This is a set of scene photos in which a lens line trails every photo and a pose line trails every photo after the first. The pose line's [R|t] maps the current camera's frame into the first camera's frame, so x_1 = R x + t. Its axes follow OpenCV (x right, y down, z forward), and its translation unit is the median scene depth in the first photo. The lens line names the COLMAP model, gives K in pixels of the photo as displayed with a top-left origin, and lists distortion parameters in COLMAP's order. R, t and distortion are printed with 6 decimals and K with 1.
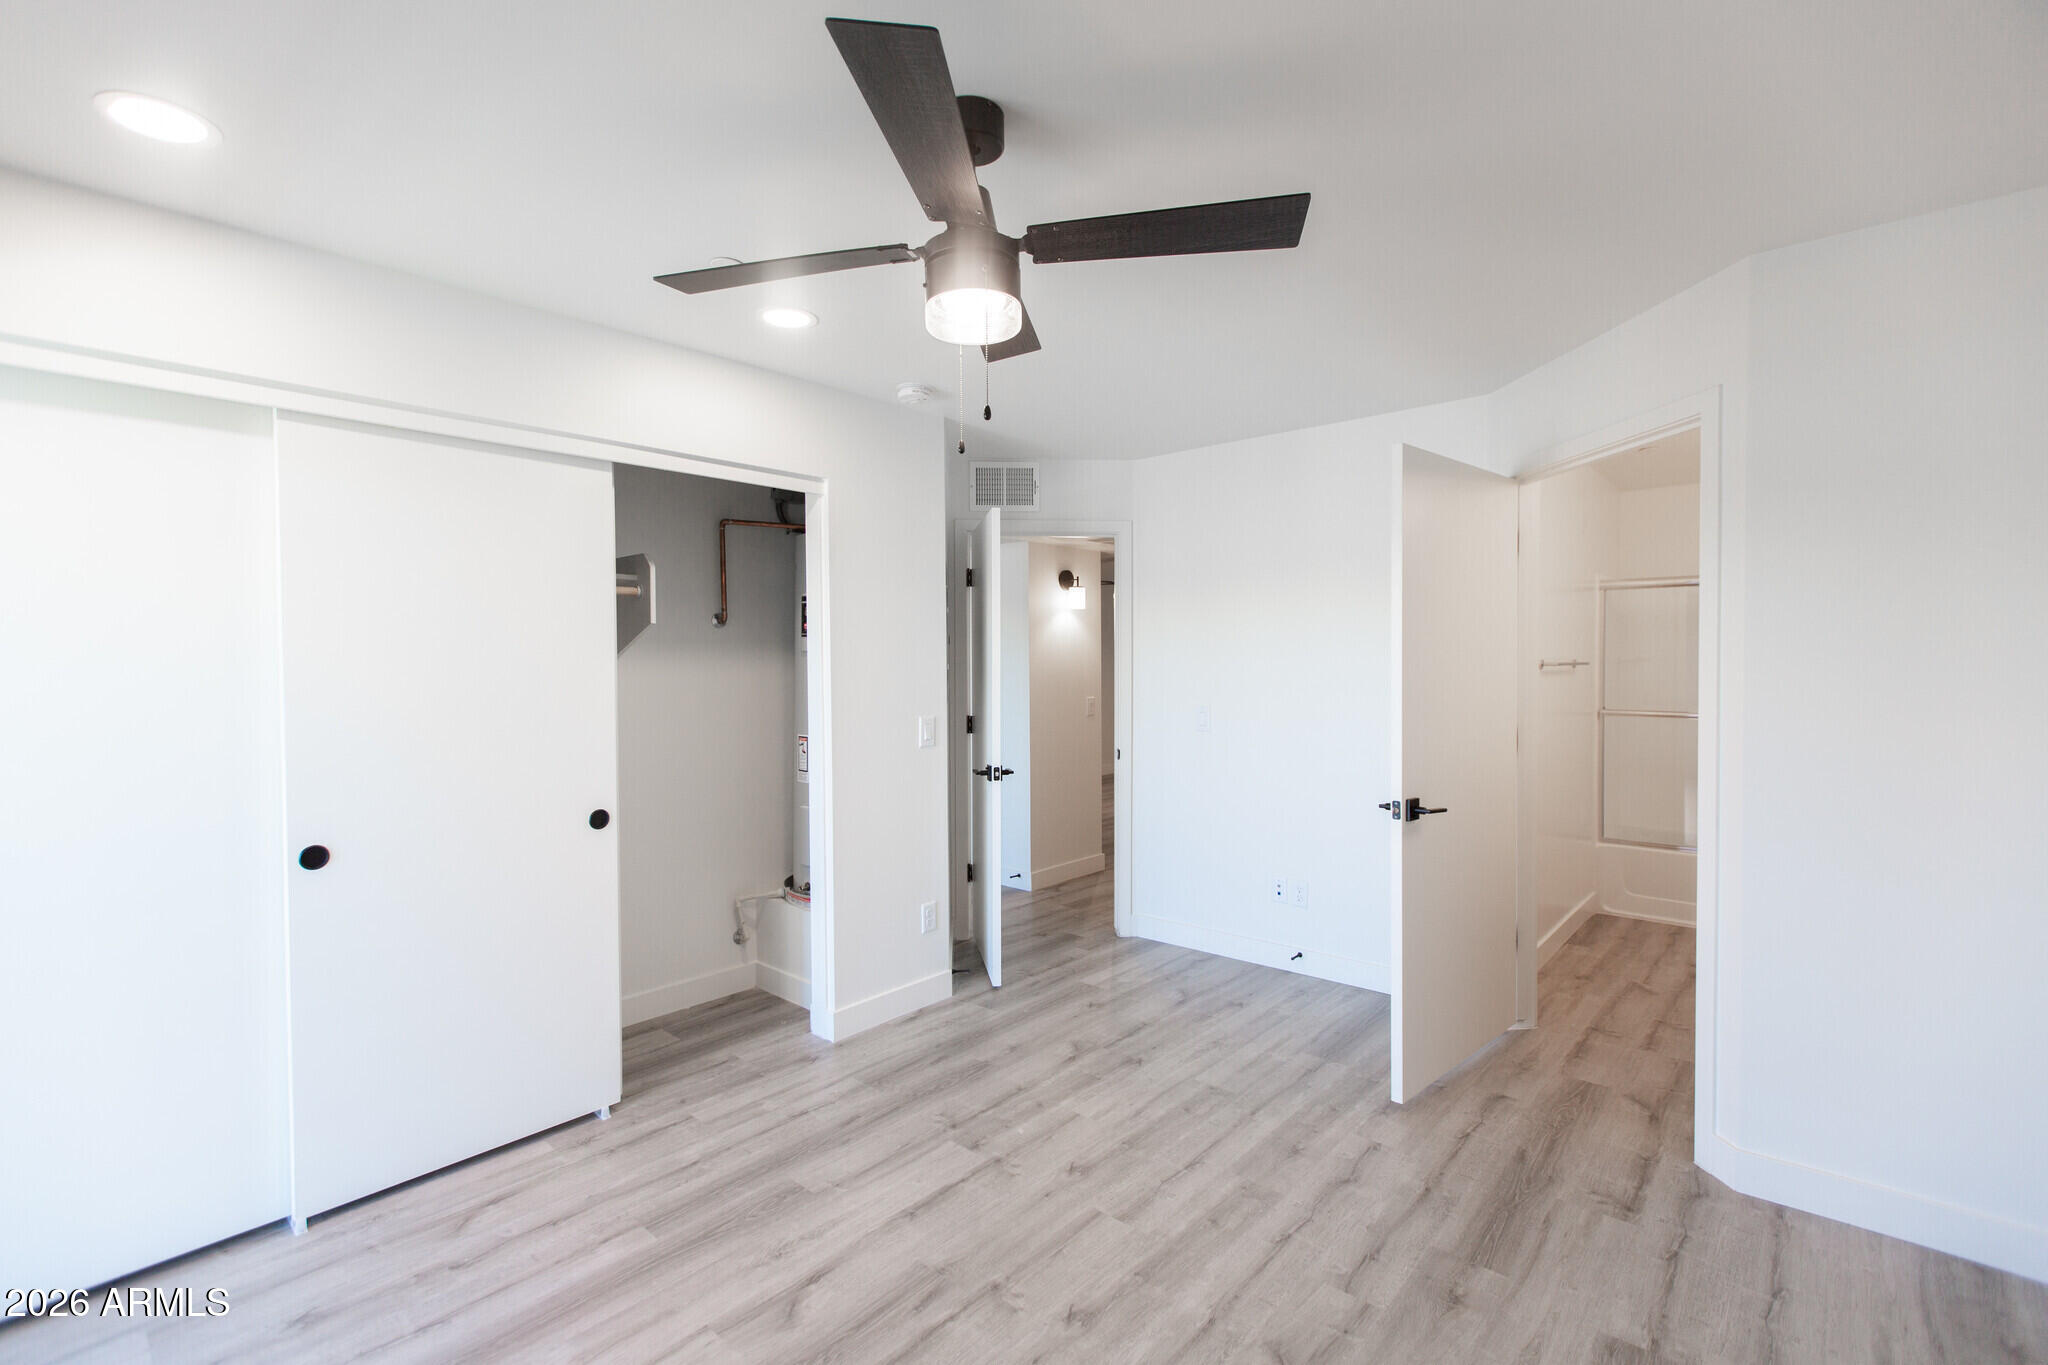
lens RADIAL K [[918.5, 0, 1021.2], [0, 918.5, 674.6], [0, 0, 1]] dist [0.010327, -0.001657]
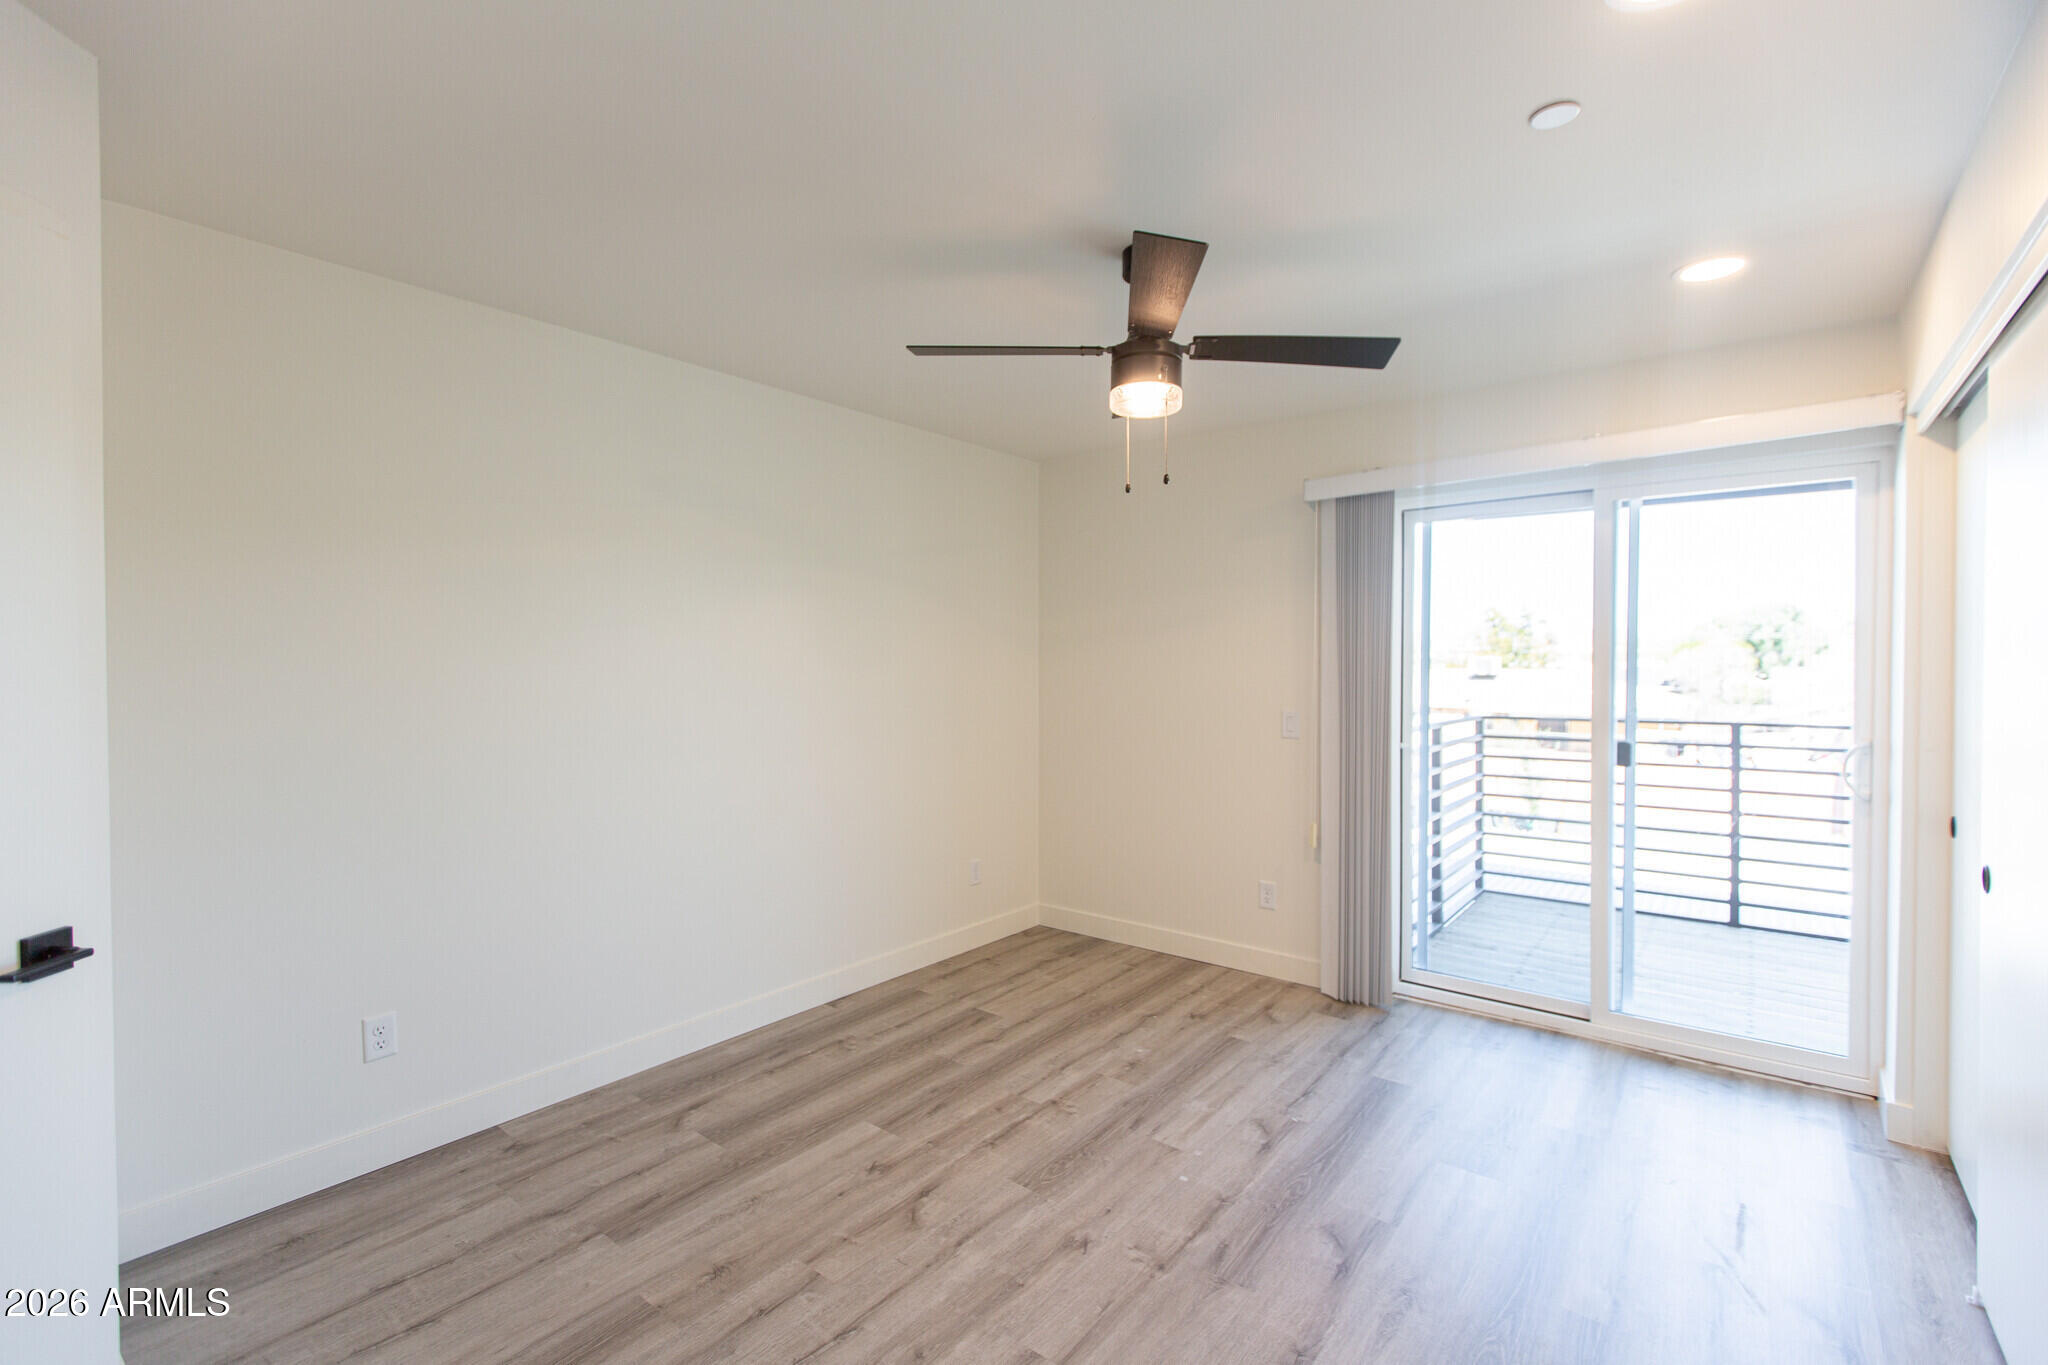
lens RADIAL K [[918.5, 0, 1028.4], [0, 918.5, 690.0], [0, 0, 1]] dist [0.010327, -0.001657]
pose [[-0.997762, 0.006776, -0.066521, 0.183145], [0.003219, 0.998566, 0.053435, -0.028510], [0.066788, 0.053101, -0.996353, 1.986242]]
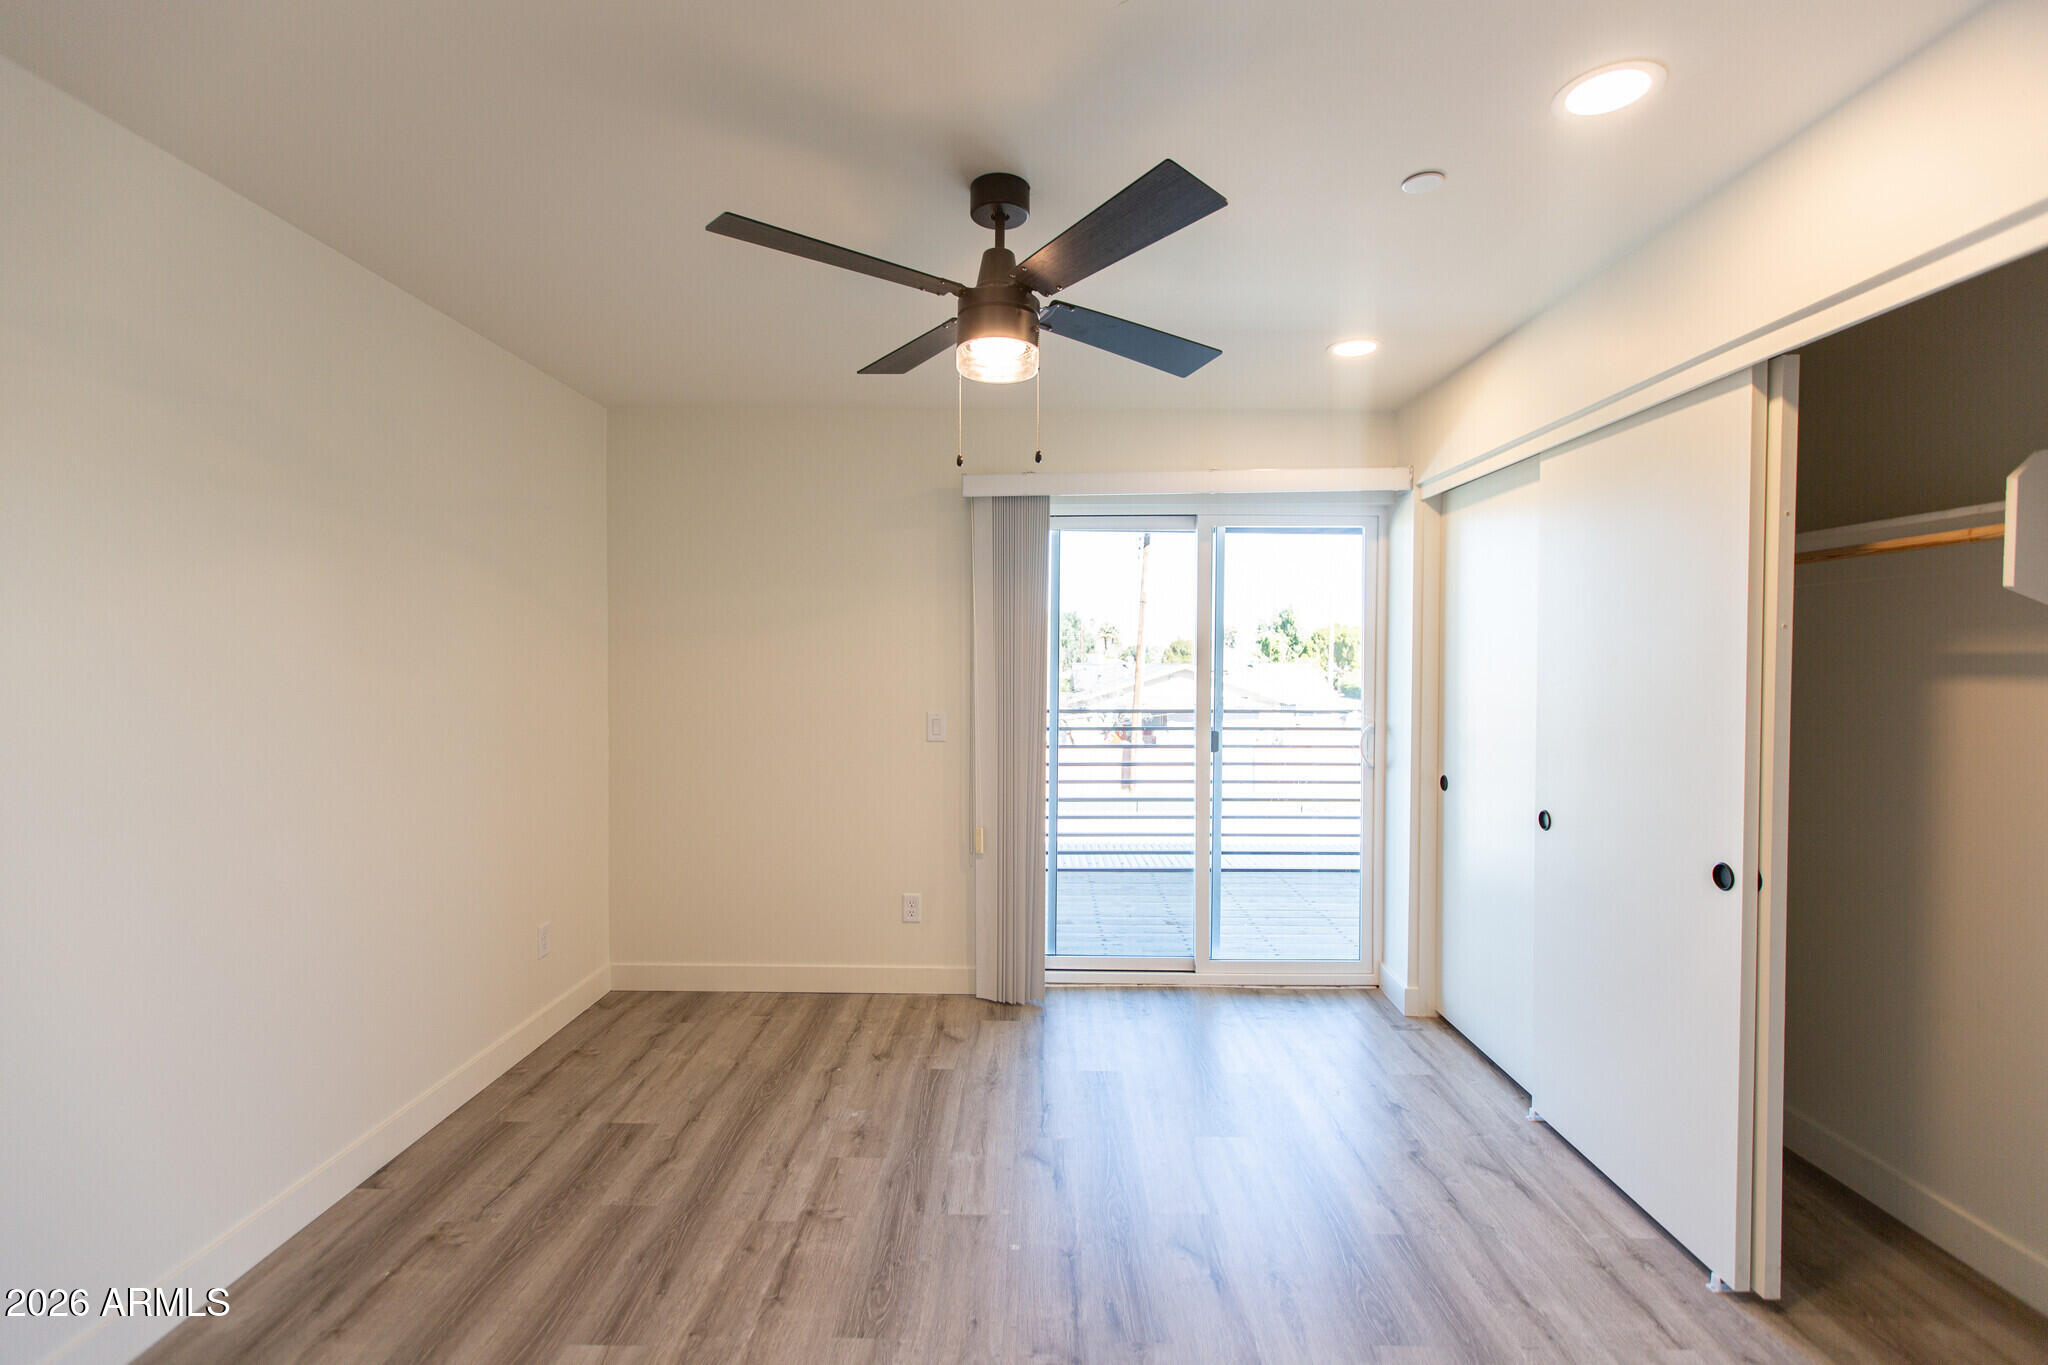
lens RADIAL K [[918.5, 0, 1029.9], [0, 918.5, 667.0], [0, 0, 1]] dist [0.010327, -0.001657]
pose [[-0.747632, 0.004490, -0.664098, 0.592133], [-0.017848, 0.999480, 0.026850, -0.021972], [0.663874, 0.031927, -0.747163, 1.618762]]
